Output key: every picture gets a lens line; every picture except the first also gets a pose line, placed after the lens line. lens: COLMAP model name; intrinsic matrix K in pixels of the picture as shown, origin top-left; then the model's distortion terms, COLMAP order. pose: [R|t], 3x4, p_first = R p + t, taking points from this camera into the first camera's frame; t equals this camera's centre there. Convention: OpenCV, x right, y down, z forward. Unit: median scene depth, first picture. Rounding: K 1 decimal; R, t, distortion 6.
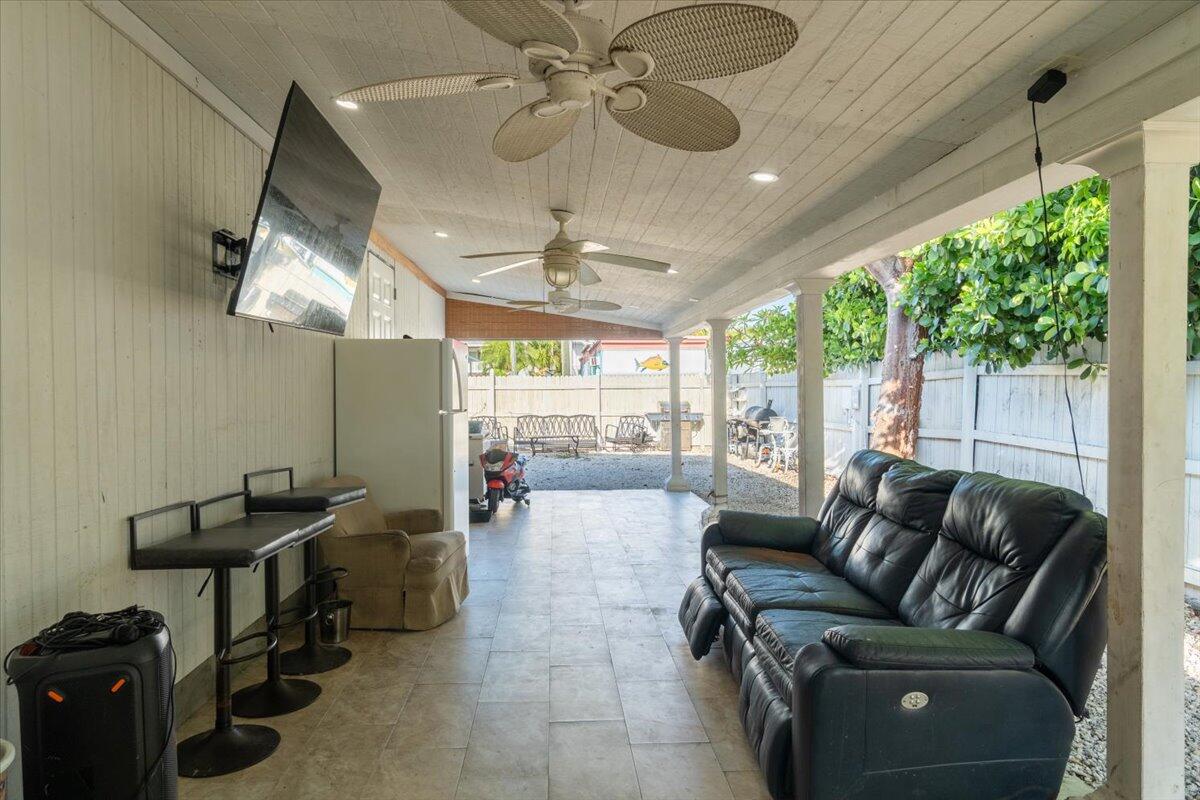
lens RADIAL K [[721.9, 0, 593.5], [0, 721.9, 400.0], [0, 0, 1]] dist [-0.001089, -0.003327]
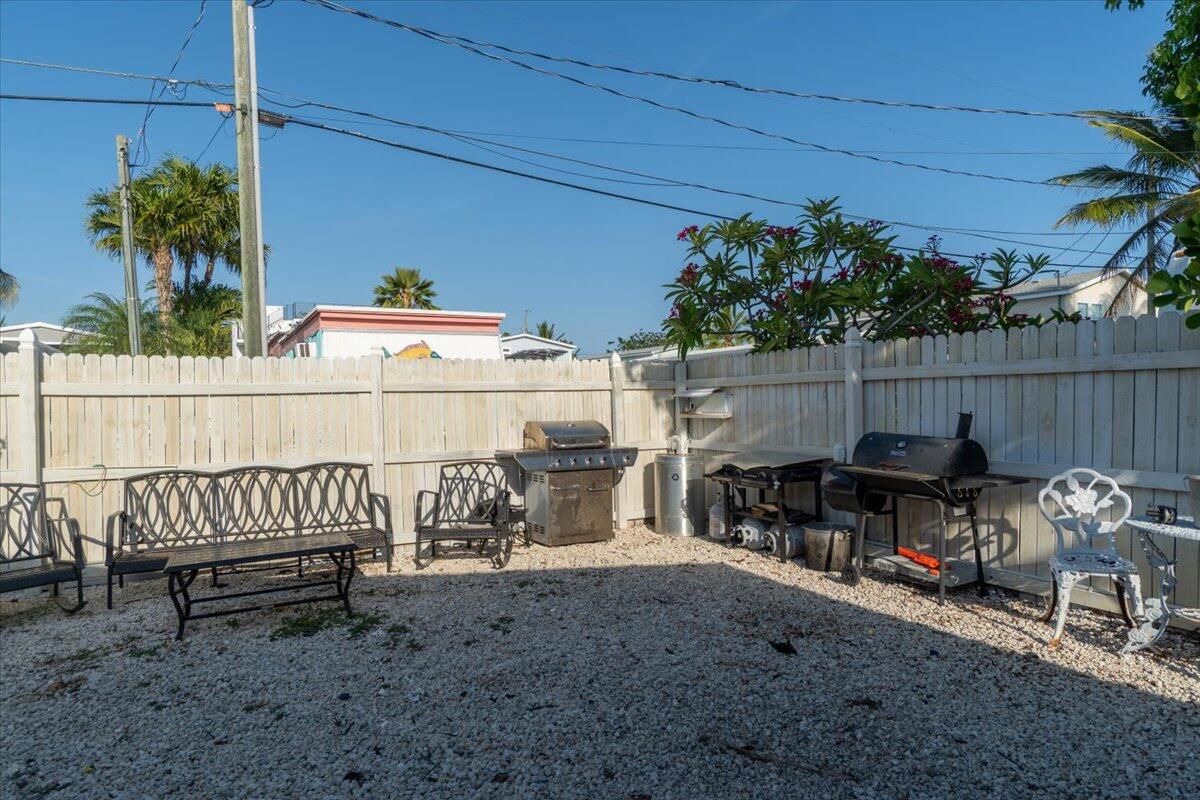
lens RADIAL K [[721.9, 0, 591.9], [0, 721.9, 398.1], [0, 0, 1]] dist [-0.001089, -0.003327]
pose [[0.908464, -0.007953, 0.417887, -0.109739], [0.016339, 0.999730, -0.016495, -0.010218], [-0.417643, 0.021813, 0.908349, 1.358295]]
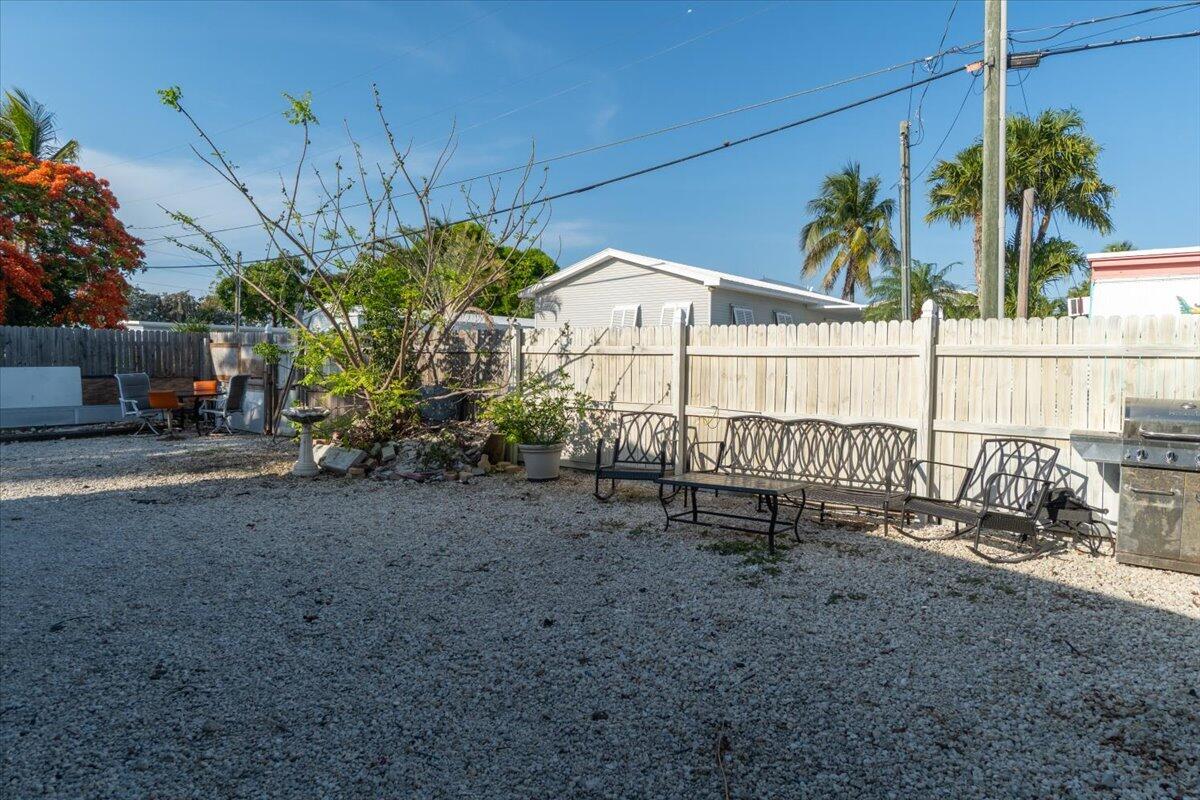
lens RADIAL K [[721.9, 0, 595.4], [0, 721.9, 399.7], [0, 0, 1]] dist [-0.001089, -0.003327]
pose [[0.760460, 0.049315, -0.647509, 0.259601], [-0.023102, 0.998536, 0.048918, -0.016983], [0.648973, -0.022241, 0.760486, 1.364173]]
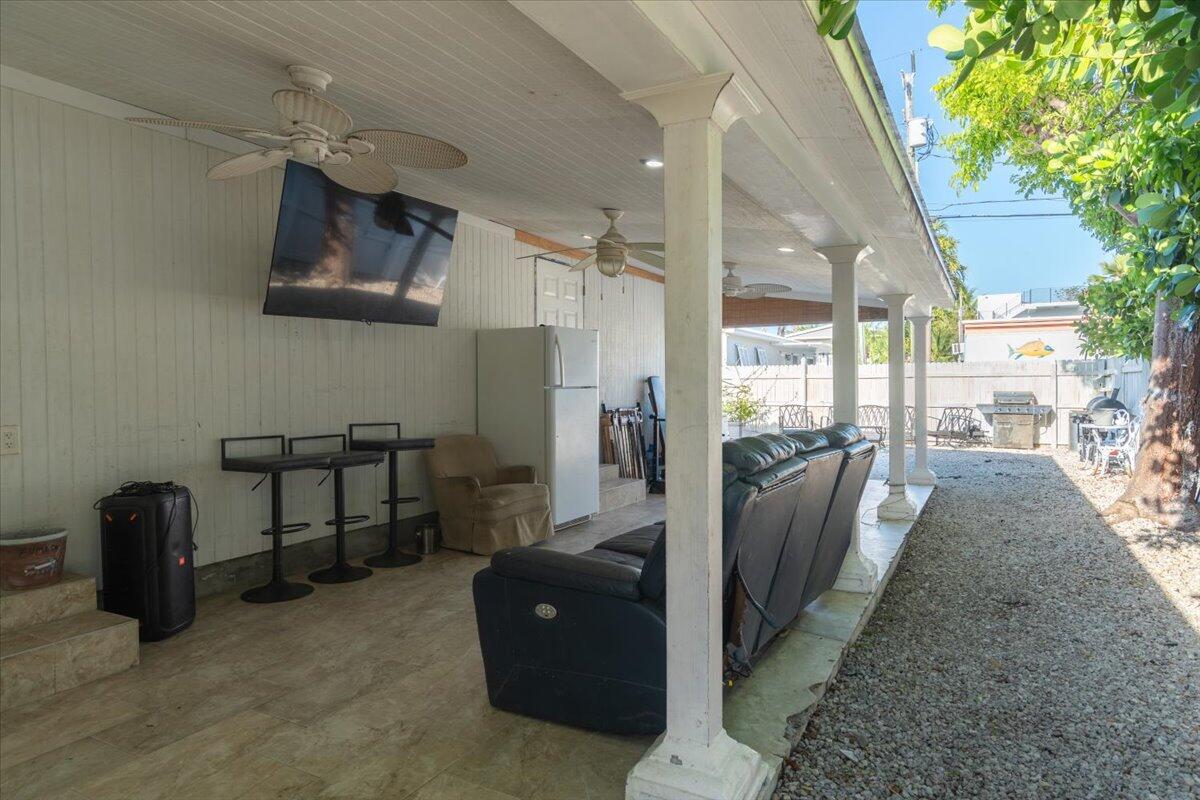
lens RADIAL K [[721.9, 0, 601.5], [0, 721.9, 400.1], [0, 0, 1]] dist [-0.001089, -0.003327]
pose [[0.856798, 0.012092, -0.515510, 0.297076], [-0.007788, 0.999914, 0.010512, 0.015089], [0.515593, -0.004992, 0.856819, 0.008502]]
